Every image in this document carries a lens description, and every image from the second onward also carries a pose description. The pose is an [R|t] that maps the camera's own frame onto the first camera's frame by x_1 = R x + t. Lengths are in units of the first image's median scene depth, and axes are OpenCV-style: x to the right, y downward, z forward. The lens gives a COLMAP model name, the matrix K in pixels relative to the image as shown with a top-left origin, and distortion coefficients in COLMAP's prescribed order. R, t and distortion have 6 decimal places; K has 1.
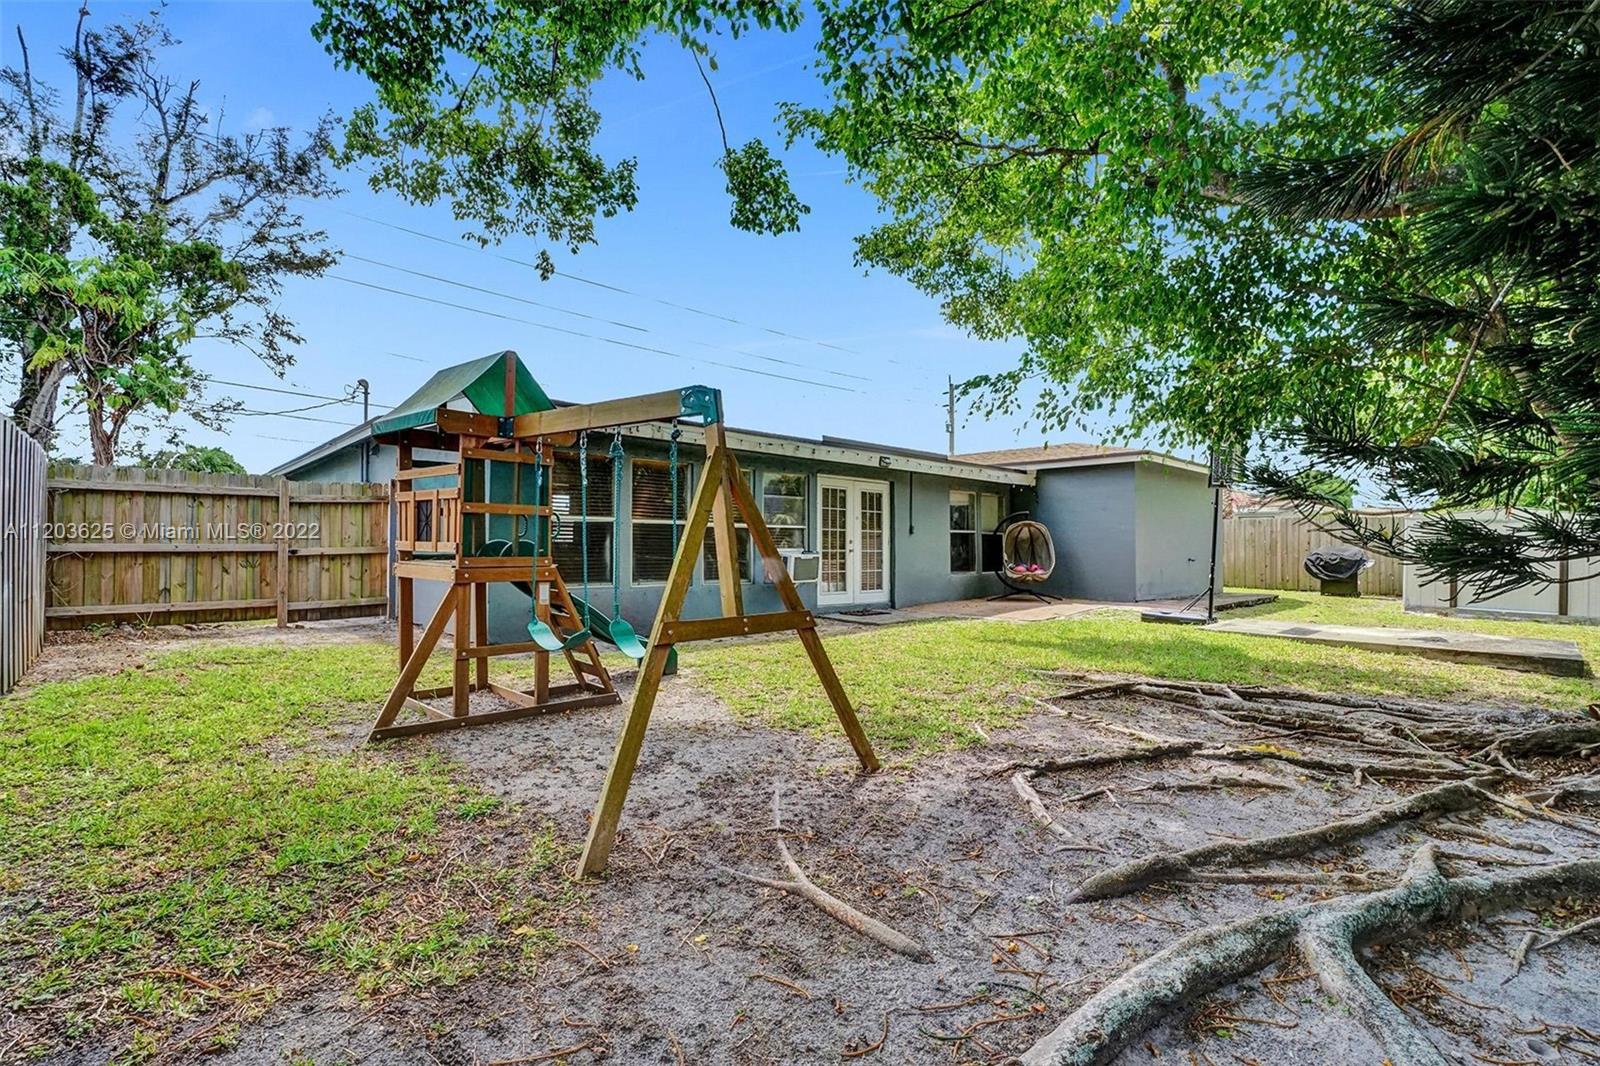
lens RADIAL K [[741.6, 0, 804.7], [0, 741.6, 528.5], [0, 0, 1]] dist [-0.081327, 0.036533]
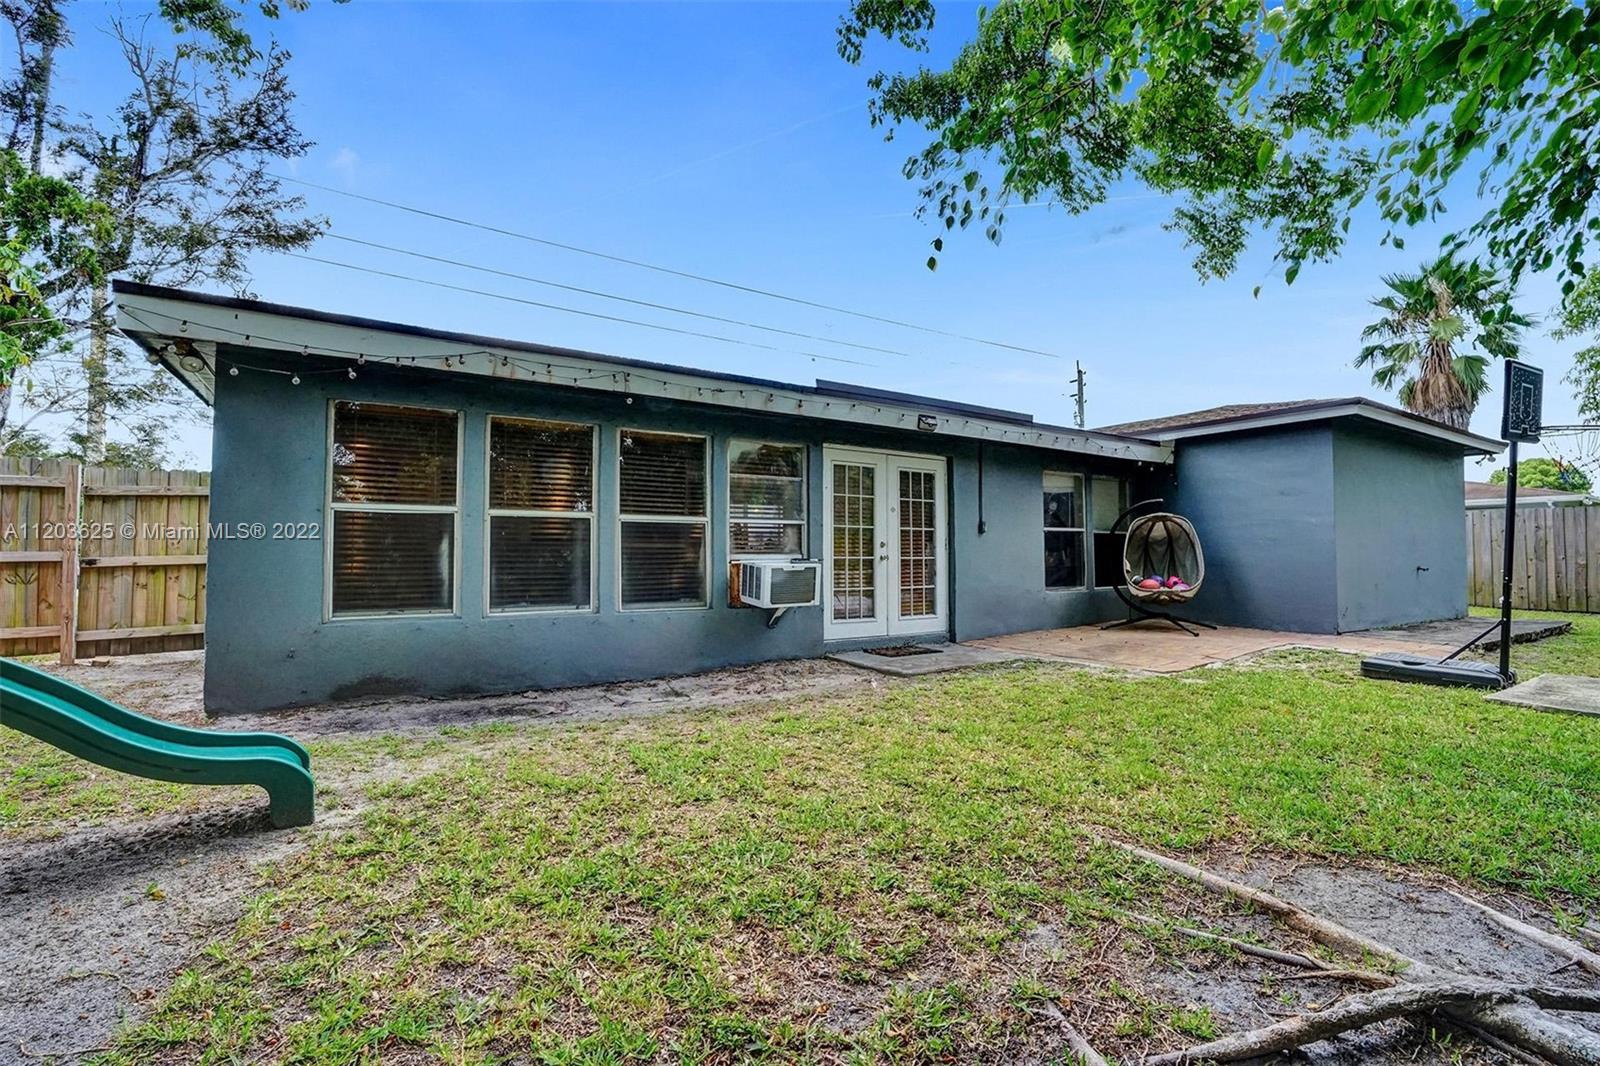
lens RADIAL K [[741.6, 0, 804.7], [0, 741.6, 528.5], [0, 0, 1]] dist [-0.081327, 0.036533]
pose [[0.984401, -0.011321, -0.175578, 0.109869], [0.009562, 0.999895, -0.010862, 0.009763], [0.175682, 0.009014, 0.984406, 0.317577]]
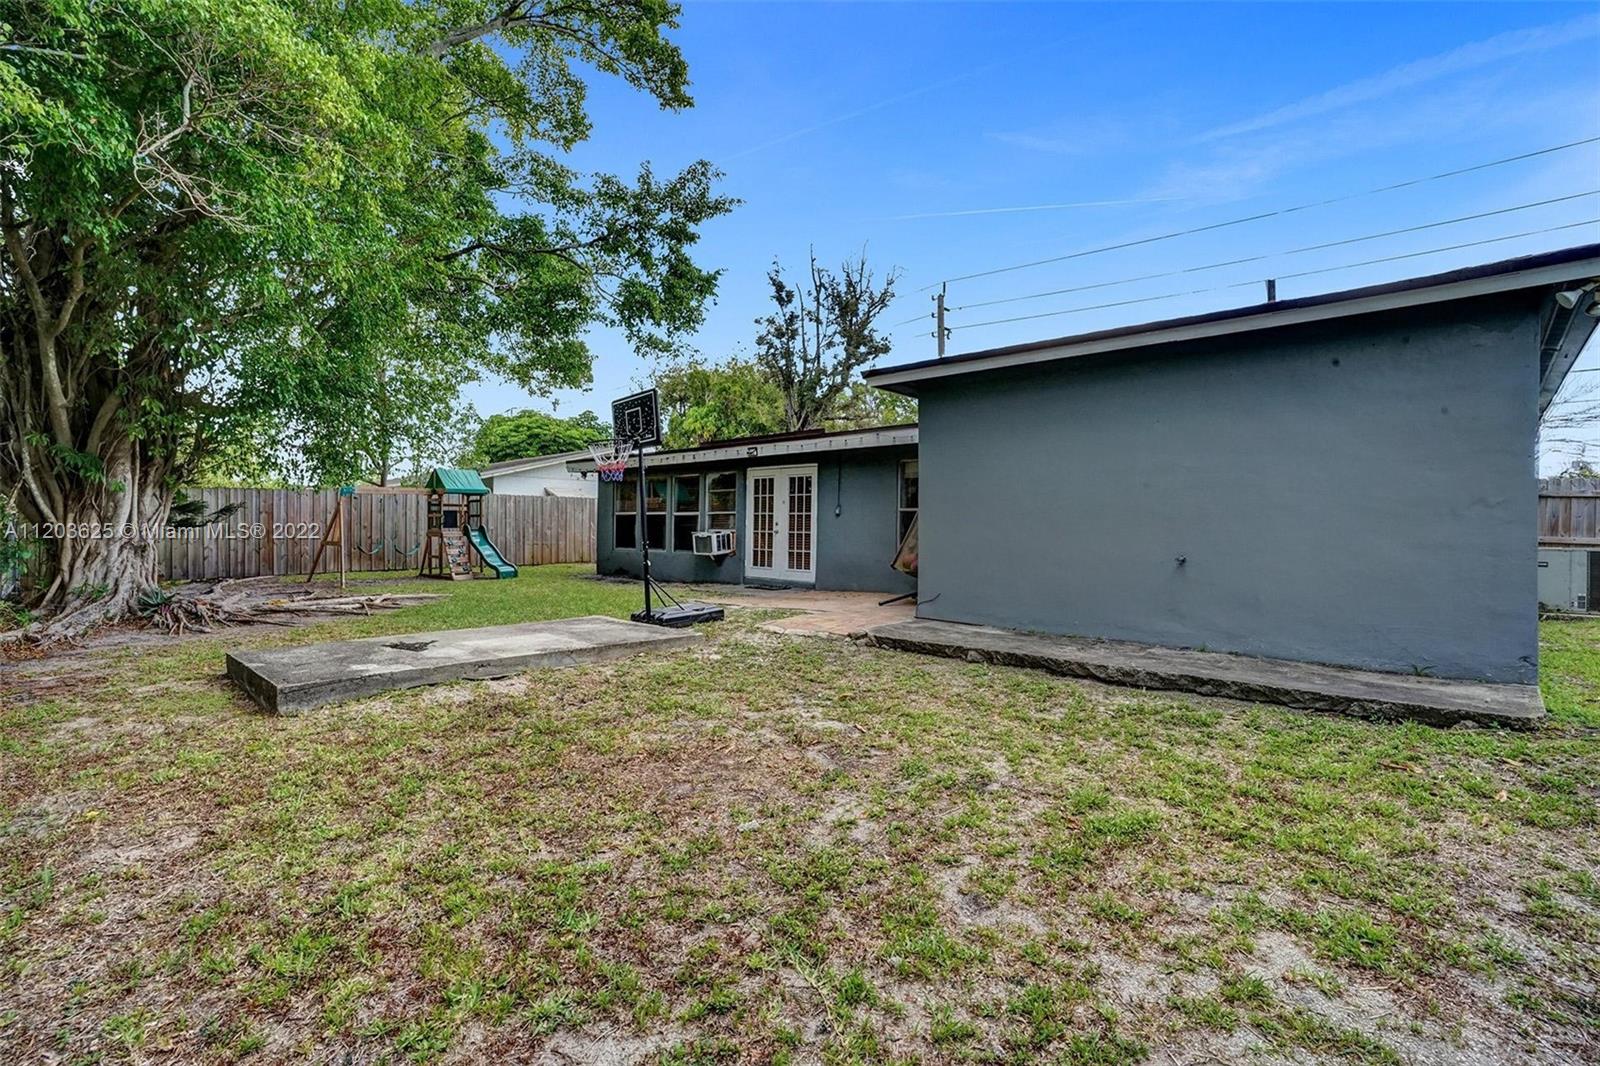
lens RADIAL K [[741.6, 0, 804.7], [0, 741.6, 528.5], [0, 0, 1]] dist [-0.081327, 0.036533]
pose [[0.049204, -0.006616, -0.998767, 1.166614], [0.015268, 0.999866, -0.005871, 0.031633], [0.998672, -0.014961, 0.049298, 0.973304]]
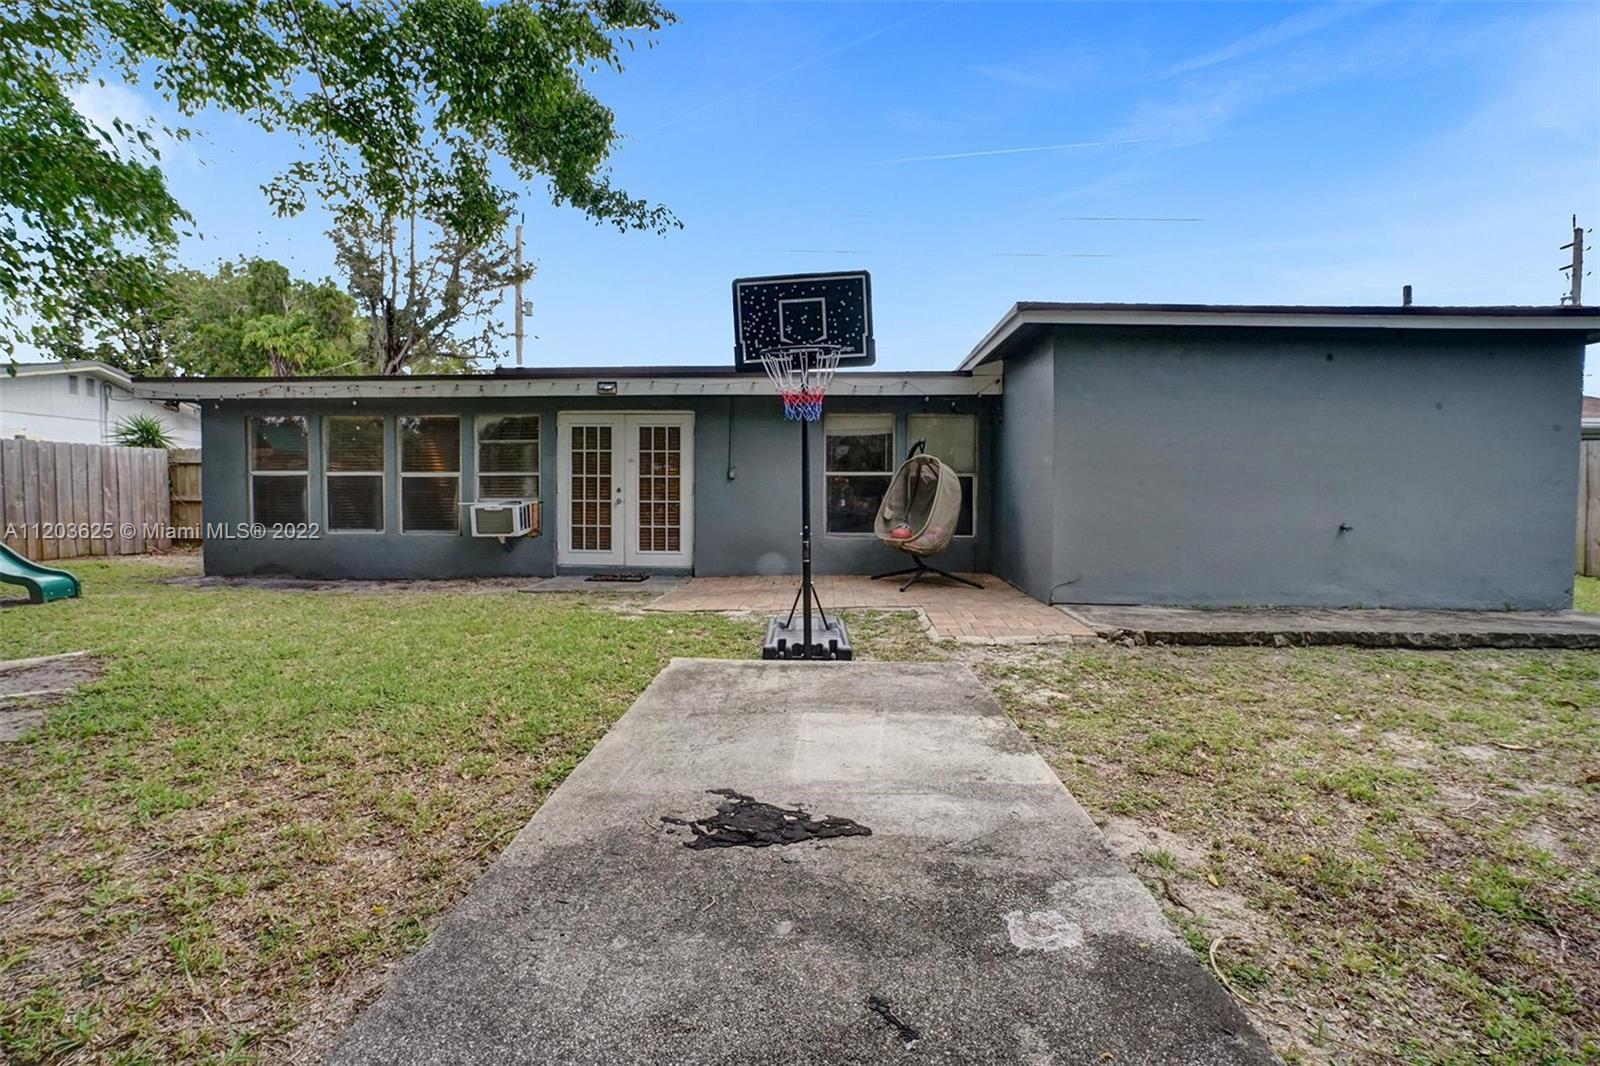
lens RADIAL K [[741.6, 0, 804.7], [0, 741.6, 528.5], [0, 0, 1]] dist [-0.081327, 0.036533]
pose [[0.693334, 0.032608, -0.719879, 0.780071], [0.017318, 0.997933, 0.061883, 0.012973], [0.720409, -0.055372, 0.691336, 0.575578]]
